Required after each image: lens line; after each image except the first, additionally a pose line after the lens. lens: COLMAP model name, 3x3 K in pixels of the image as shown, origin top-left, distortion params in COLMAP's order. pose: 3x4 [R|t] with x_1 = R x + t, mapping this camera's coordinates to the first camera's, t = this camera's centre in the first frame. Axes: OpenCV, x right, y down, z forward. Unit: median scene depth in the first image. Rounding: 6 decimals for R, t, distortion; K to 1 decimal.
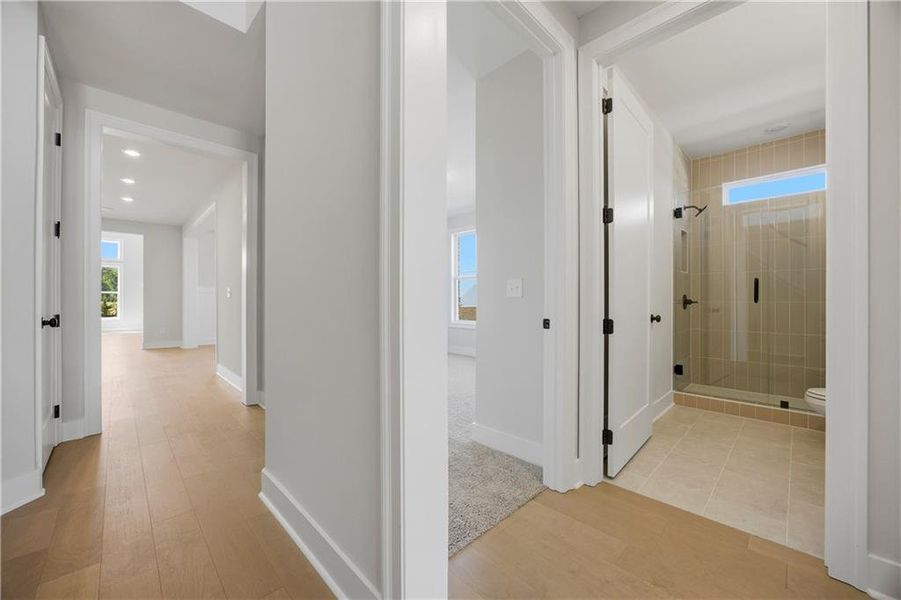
lens RADIAL K [[347.8, 0, 446.2], [0, 347.8, 300.0], [0, 0, 1]] dist [-0.009386, 0.000721]
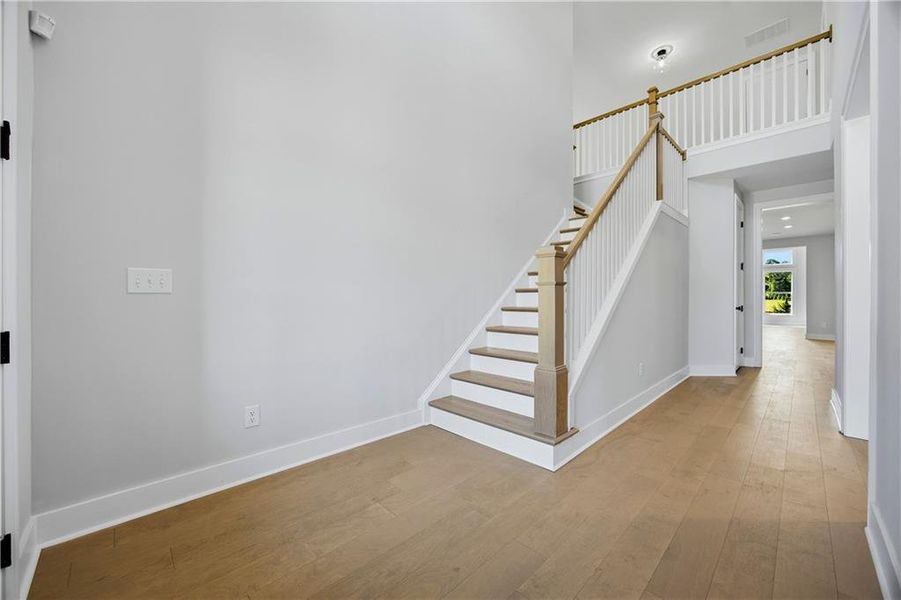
lens RADIAL K [[347.8, 0, 446.2], [0, 347.8, 300.3], [0, 0, 1]] dist [-0.009386, 0.000721]
pose [[0.007305, 0.001452, -0.999972, 0.984480], [0.001846, 0.999997, 0.001466, 0.002197], [0.999972, -0.001857, 0.007302, -0.839561]]
